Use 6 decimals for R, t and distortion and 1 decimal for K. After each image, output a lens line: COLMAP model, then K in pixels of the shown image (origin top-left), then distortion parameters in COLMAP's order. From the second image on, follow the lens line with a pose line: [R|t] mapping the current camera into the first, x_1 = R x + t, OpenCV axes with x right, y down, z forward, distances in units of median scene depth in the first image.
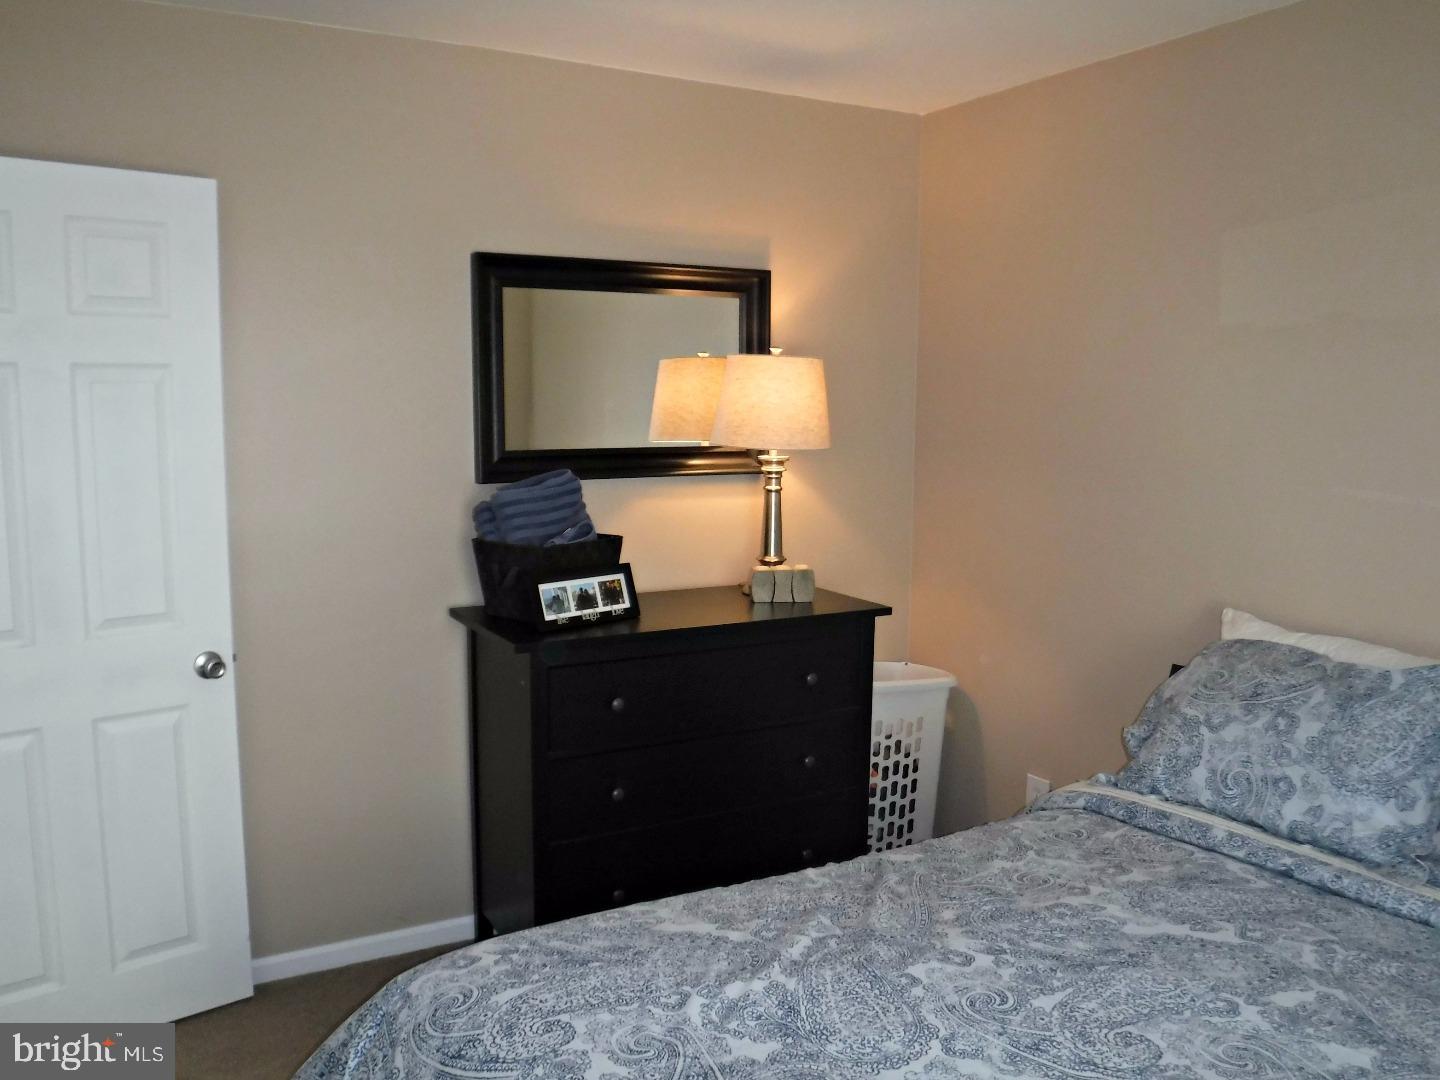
lens RADIAL K [[1188.4, 0, 717.3], [0, 1188.4, 543.3], [0, 0, 1]] dist [-0.083126, -0.006851]
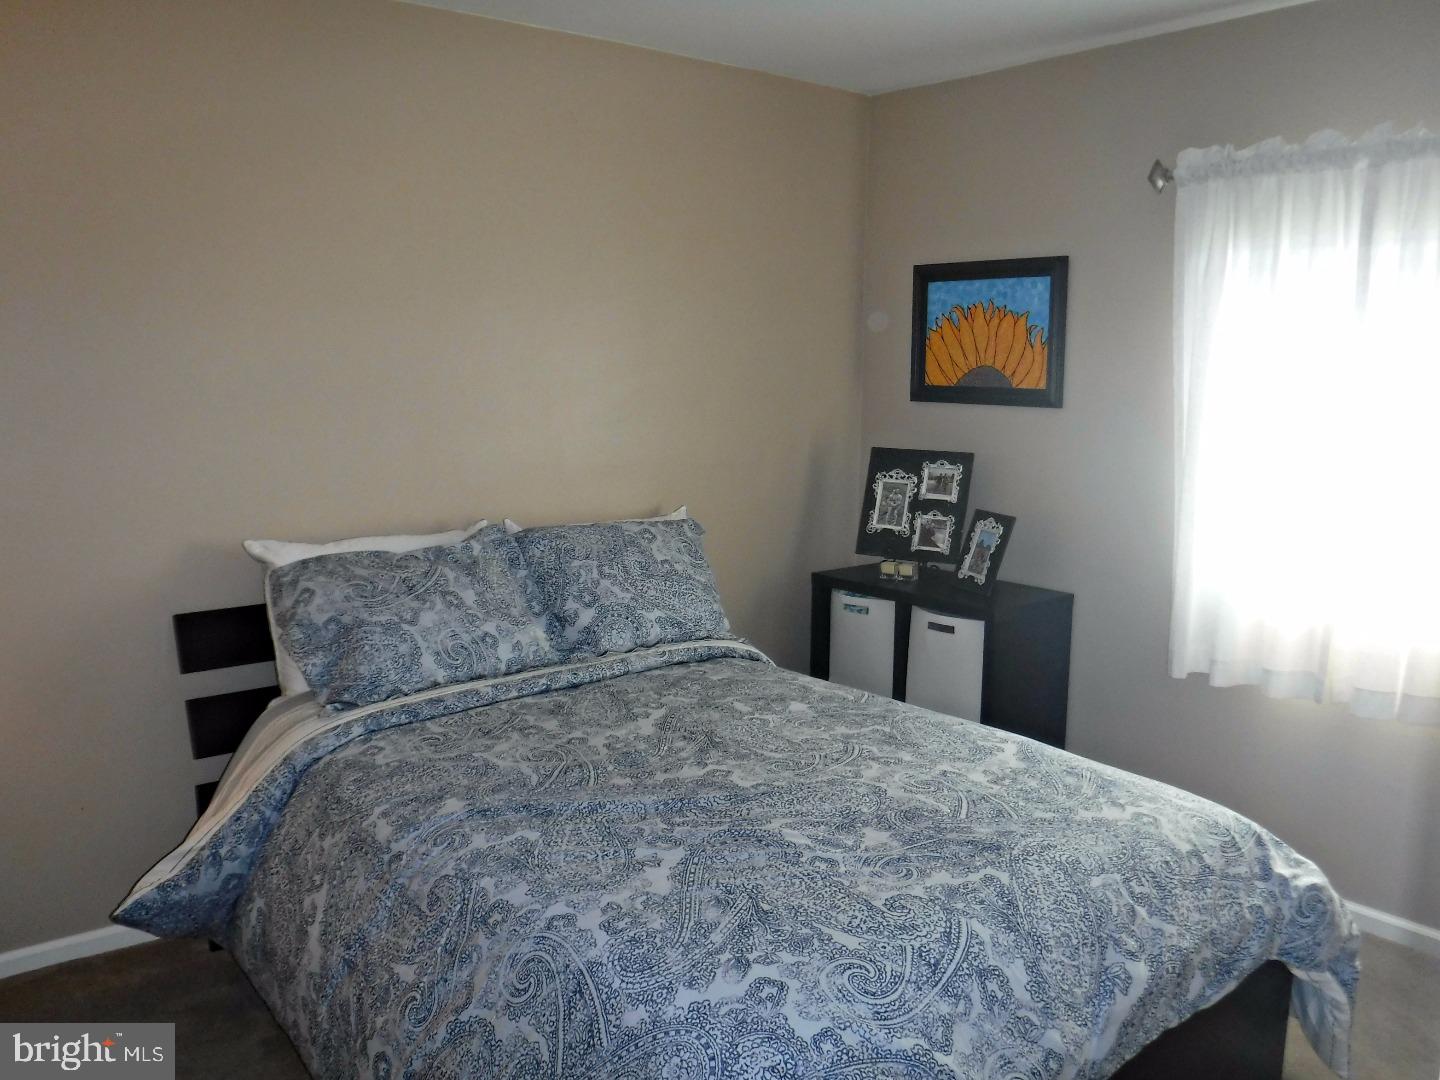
lens RADIAL K [[1188.4, 0, 717.2], [0, 1188.4, 538.8], [0, 0, 1]] dist [-0.083126, -0.006851]
pose [[-0.151301, -0.155685, 0.976151, -1.011629], [0.111927, 0.978470, 0.173403, -0.126127], [-0.982130, 0.135494, -0.130618, 1.106395]]
